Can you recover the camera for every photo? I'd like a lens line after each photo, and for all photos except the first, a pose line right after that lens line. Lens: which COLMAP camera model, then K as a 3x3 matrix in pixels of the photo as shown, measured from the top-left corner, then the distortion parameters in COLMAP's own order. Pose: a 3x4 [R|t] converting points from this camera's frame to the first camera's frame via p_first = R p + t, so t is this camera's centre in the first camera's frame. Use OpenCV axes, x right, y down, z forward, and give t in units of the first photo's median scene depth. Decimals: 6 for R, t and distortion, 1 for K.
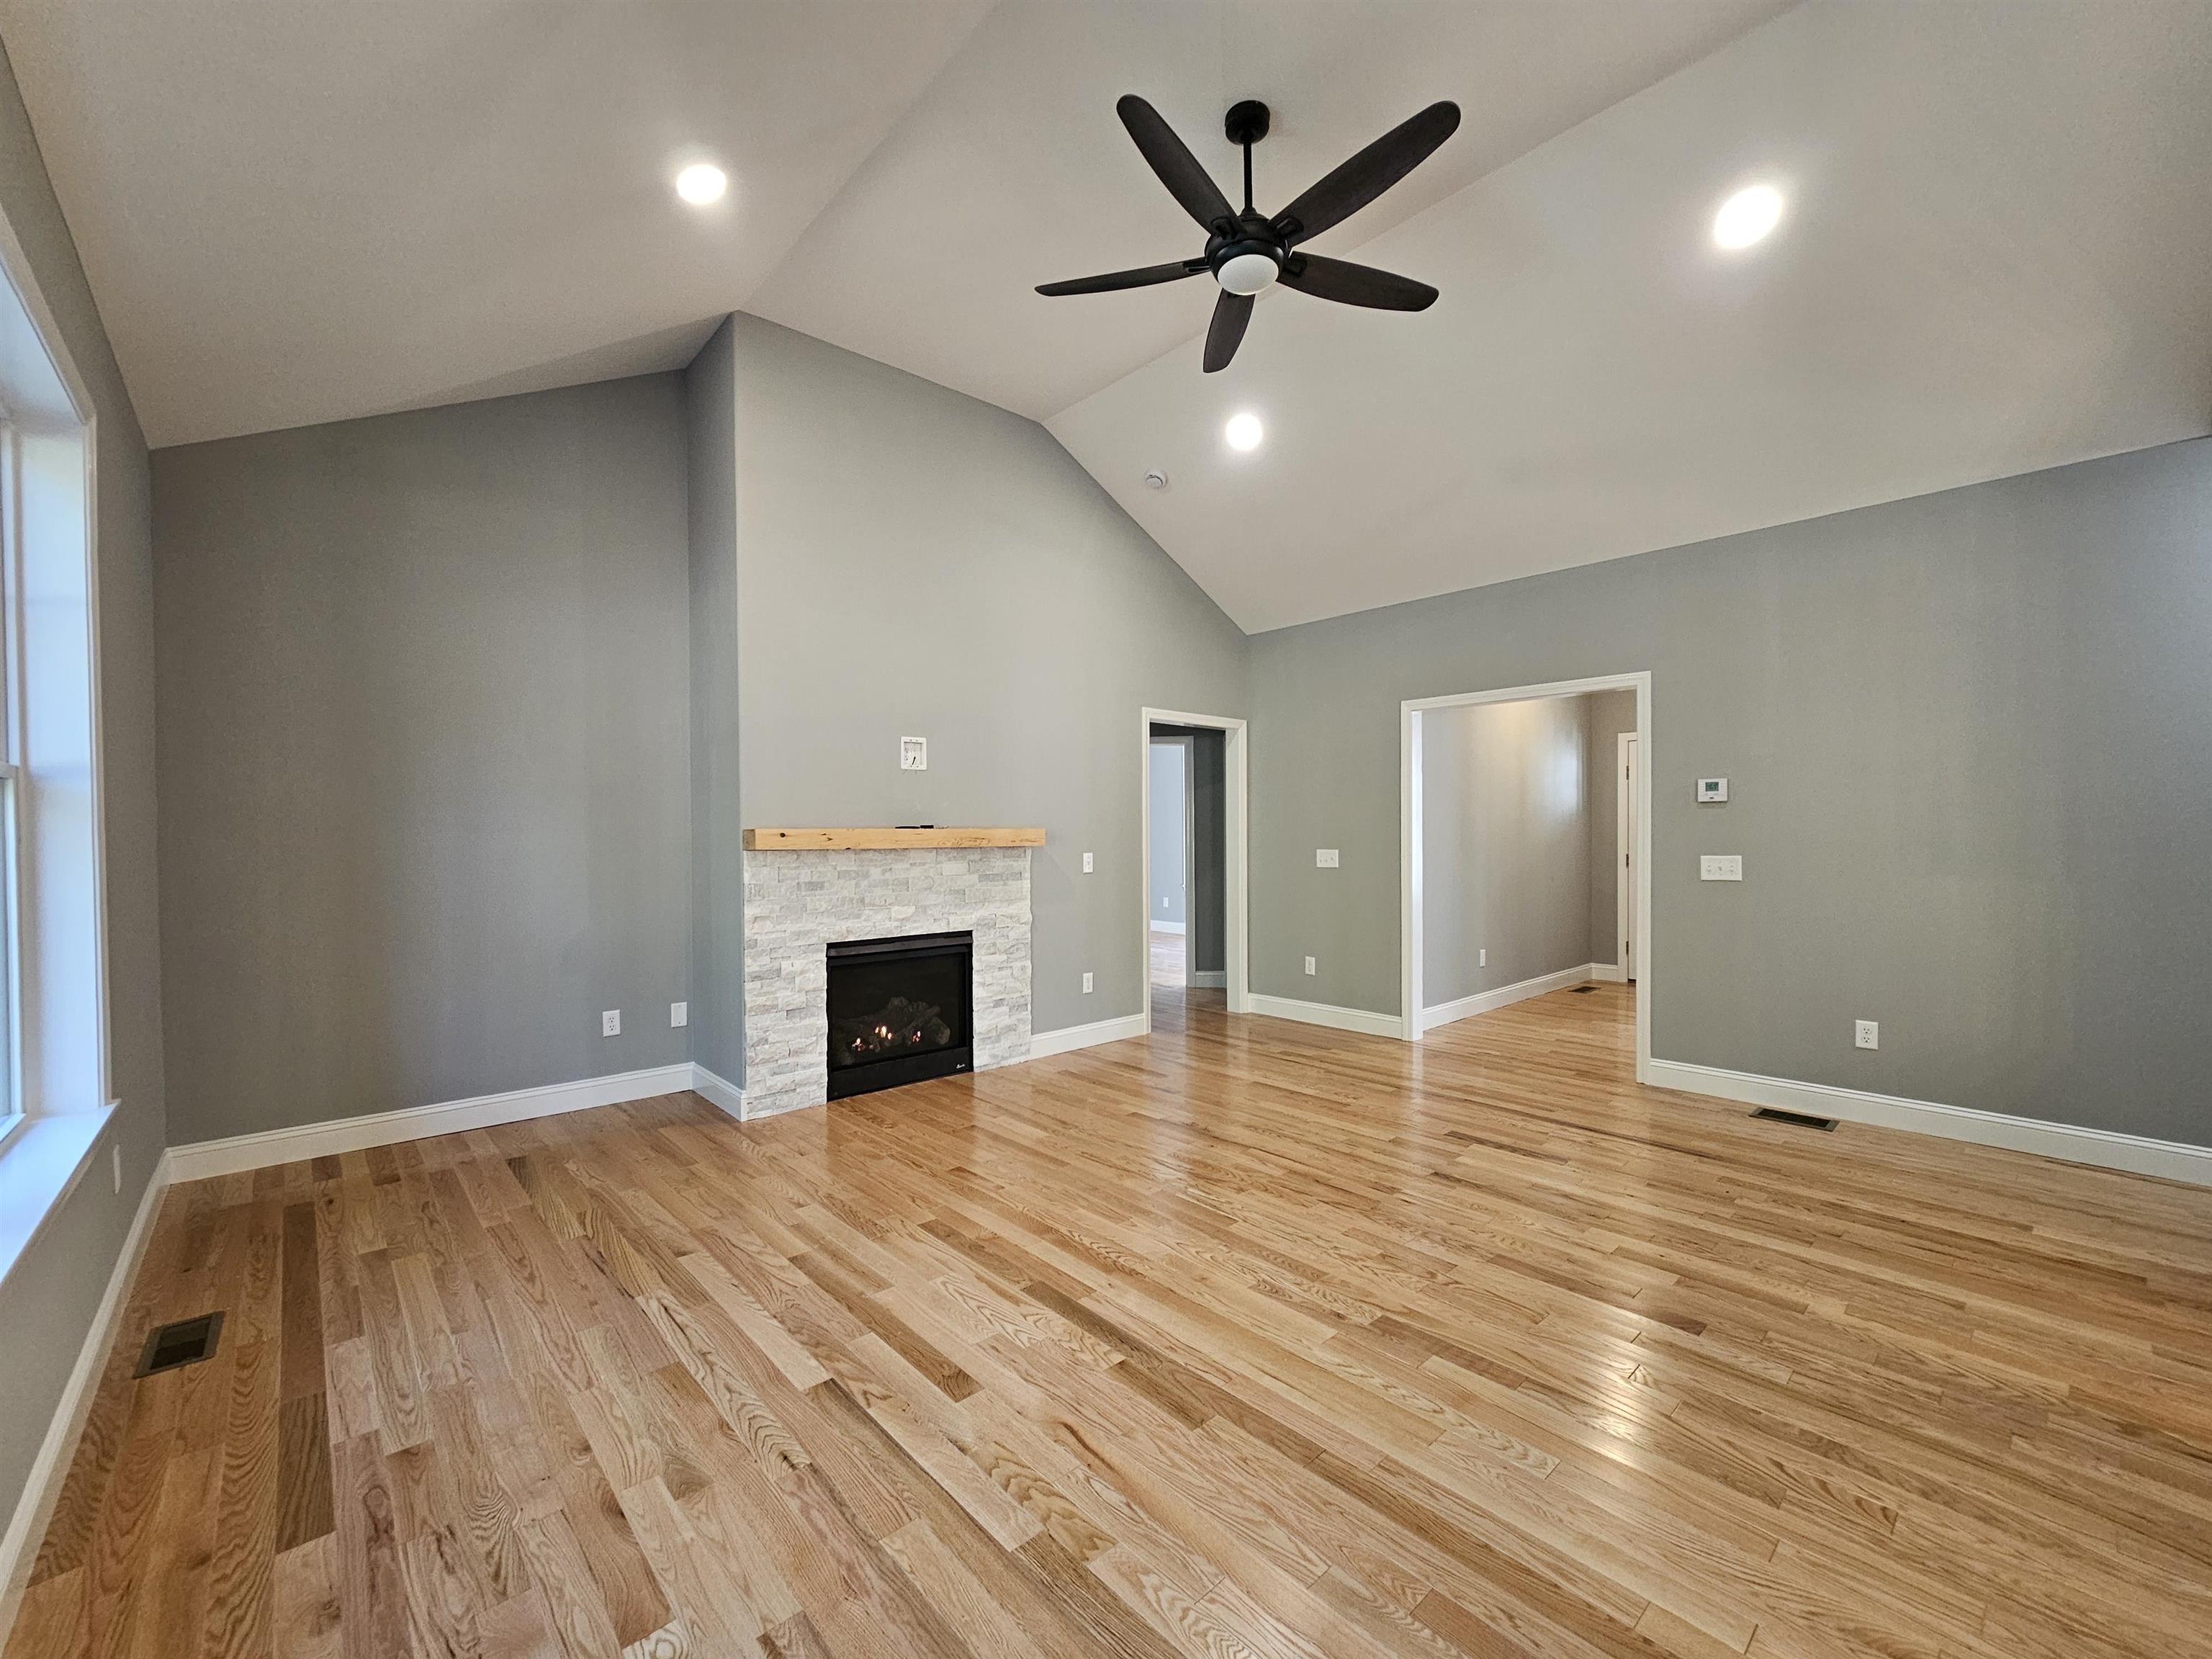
lens RADIAL K [[901.2, 0, 1098.0], [0, 901.2, 842.3], [0, 0, 1]] dist [-0.001636, 0.000090]
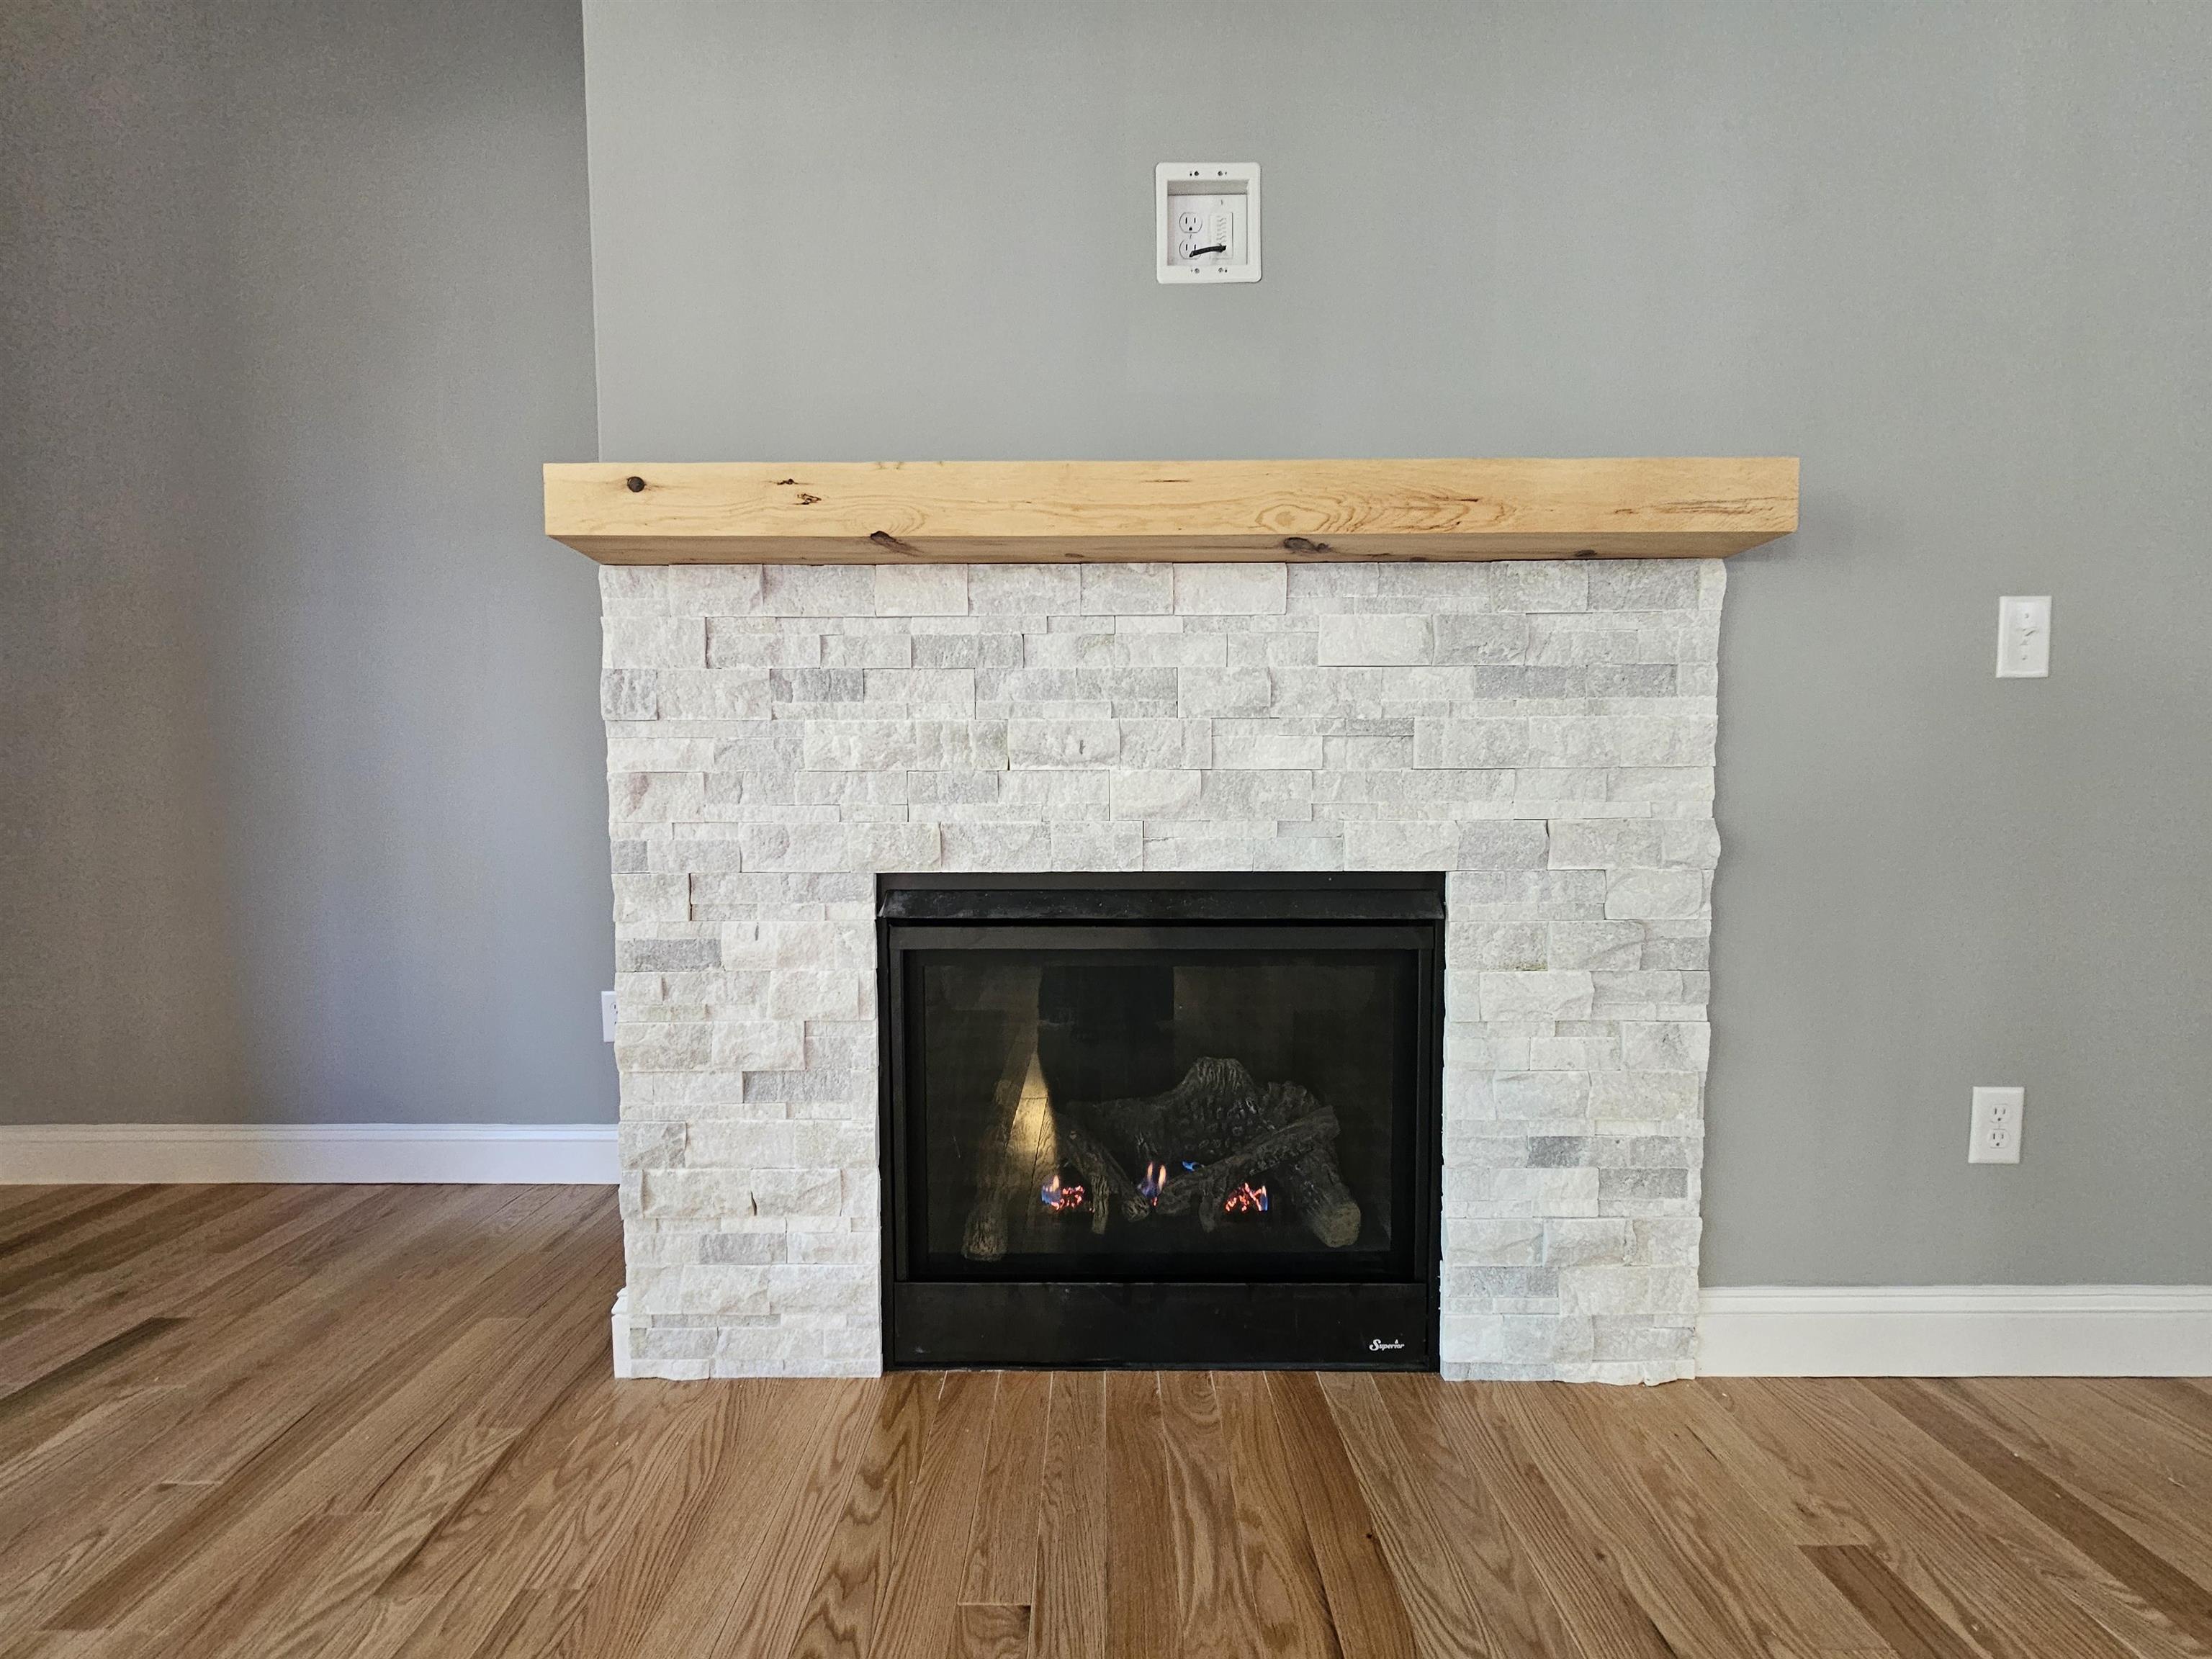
lens RADIAL K [[901.2, 0, 1098.0], [0, 901.2, 842.3], [0, 0, 1]] dist [-0.001636, 0.000090]
pose [[0.741532, 0.035544, -0.669975, -0.041014], [-0.007286, 0.998963, 0.044933, 0.091270], [0.670878, -0.028438, 0.741023, 0.866394]]
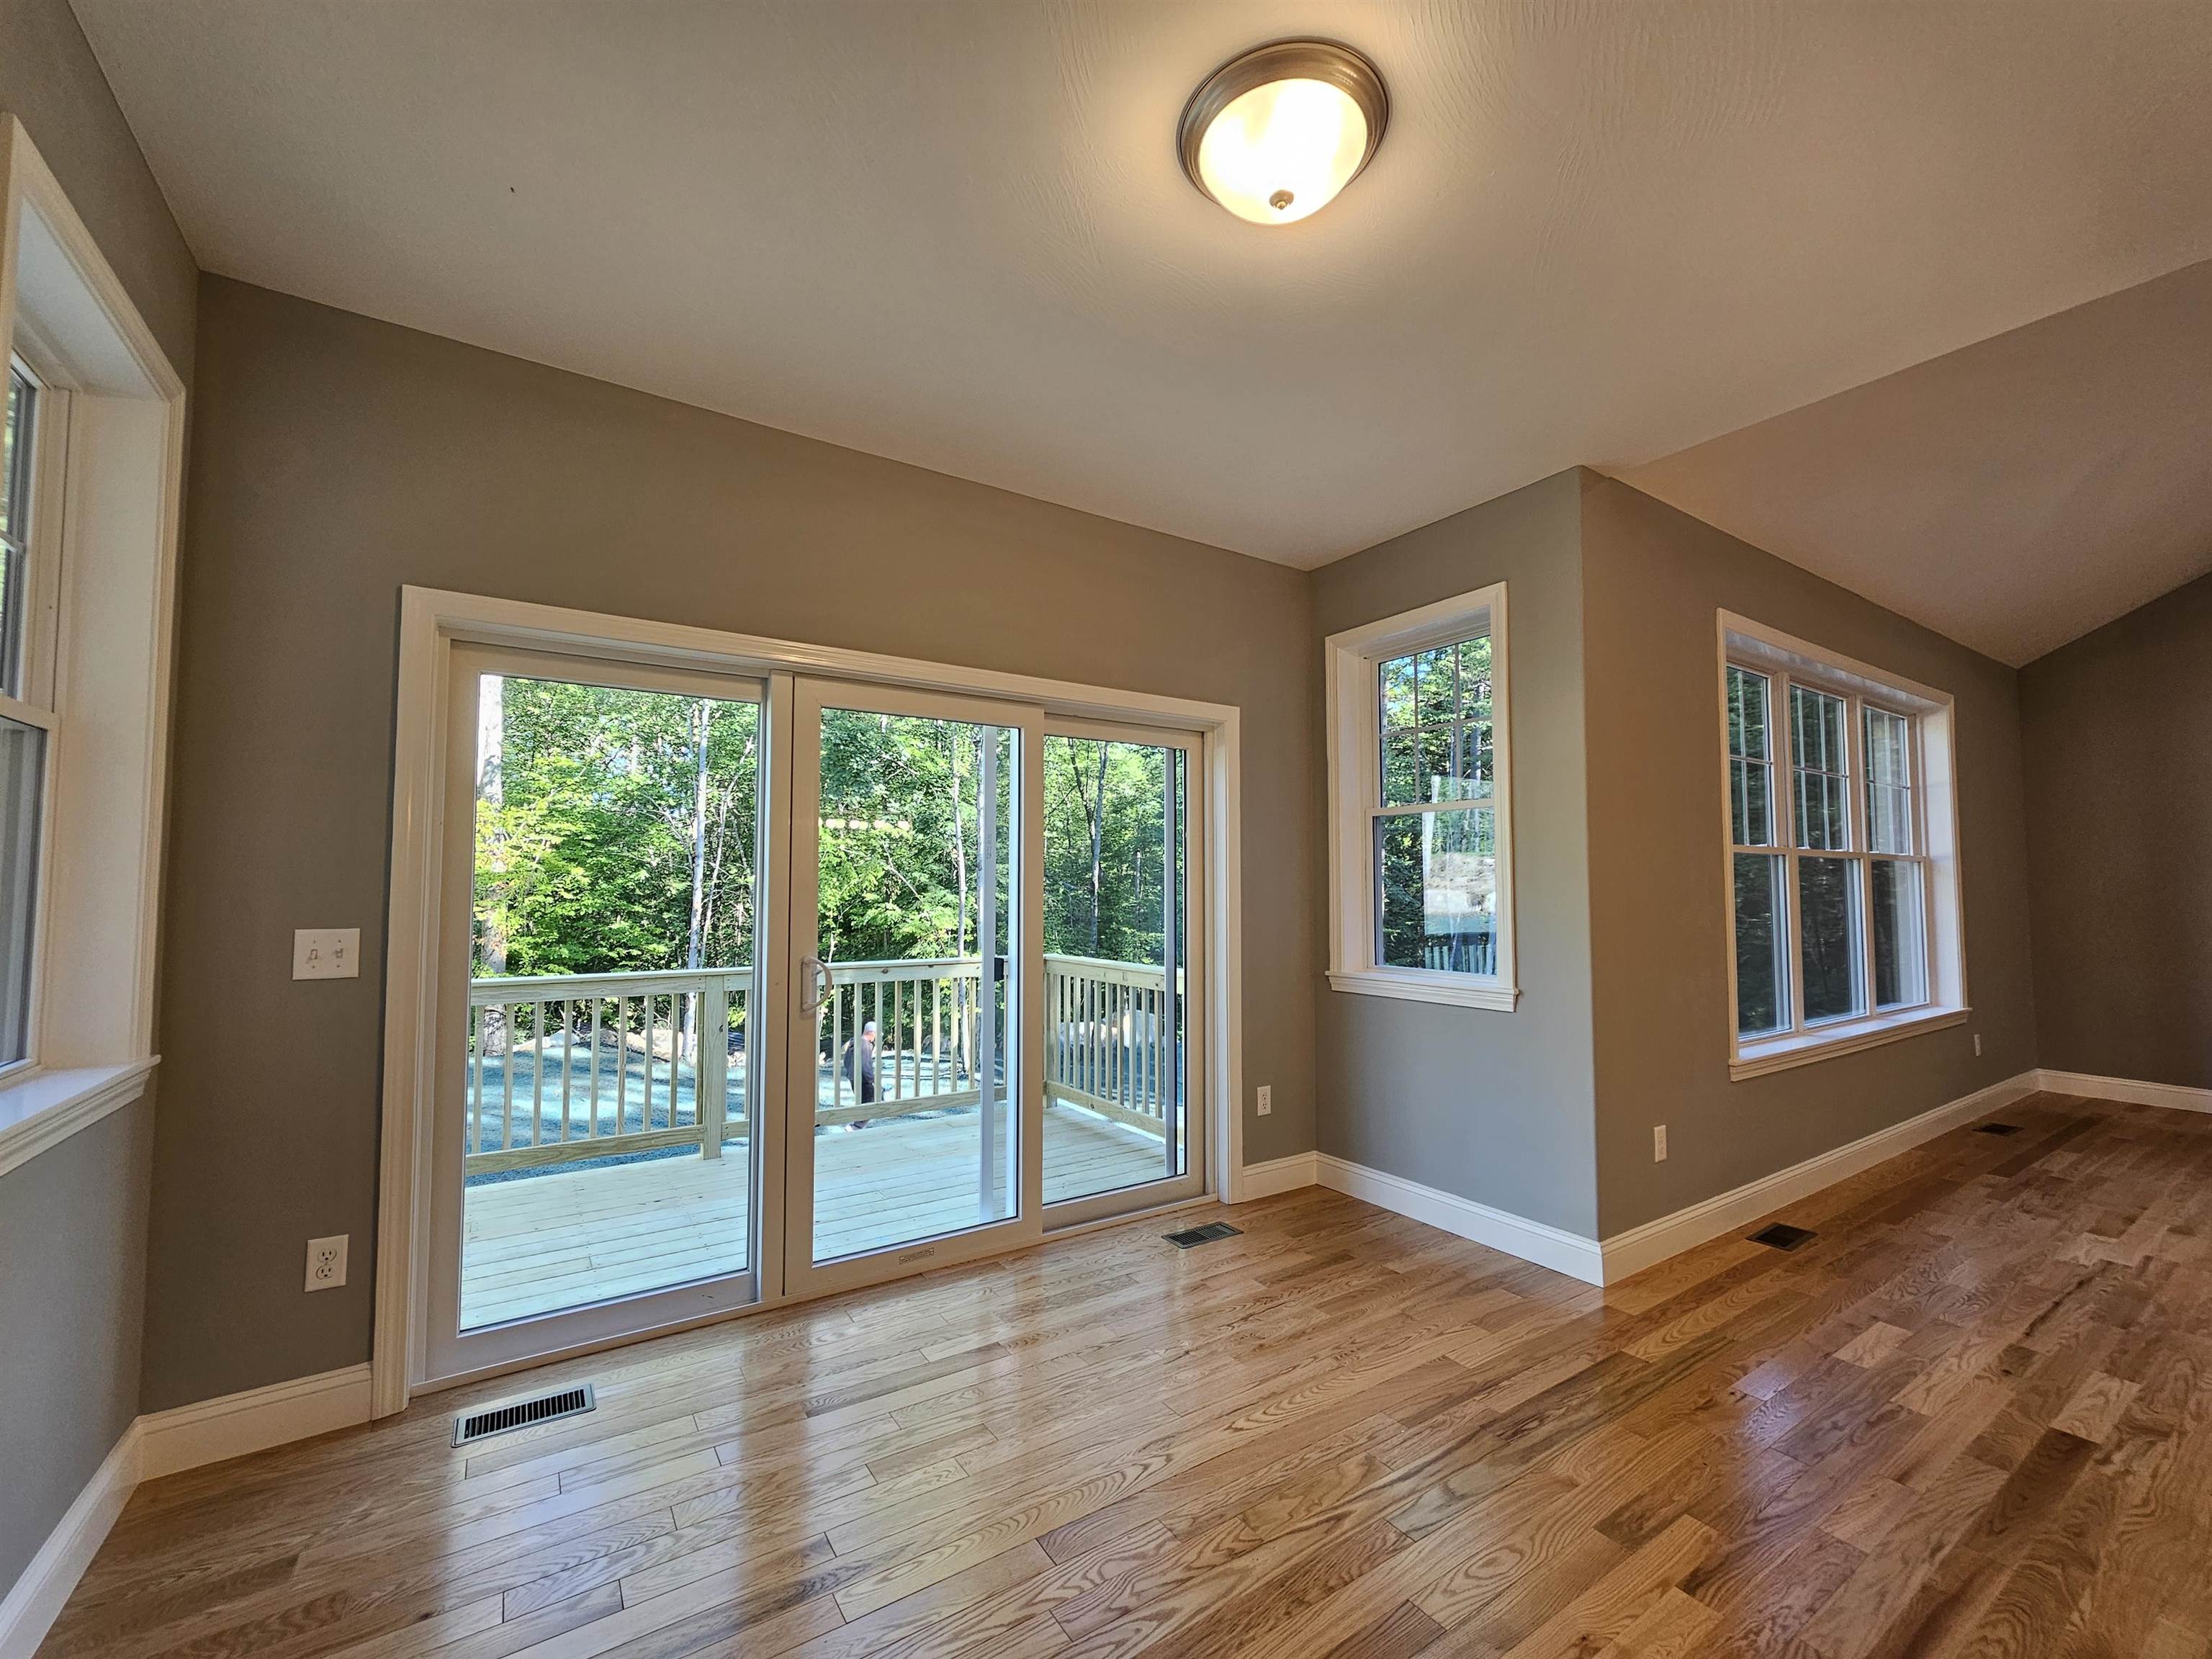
lens RADIAL K [[900.0, 0, 1098.9], [0, 900.0, 841.1], [0, 0, 1]] dist [0.000227, 0.000387]
pose [[-0.153349, -0.045888, -0.987106, 0.772740], [-0.015556, 0.998910, -0.044020, 0.008541], [0.988050, 0.008605, -0.153895, -0.409161]]
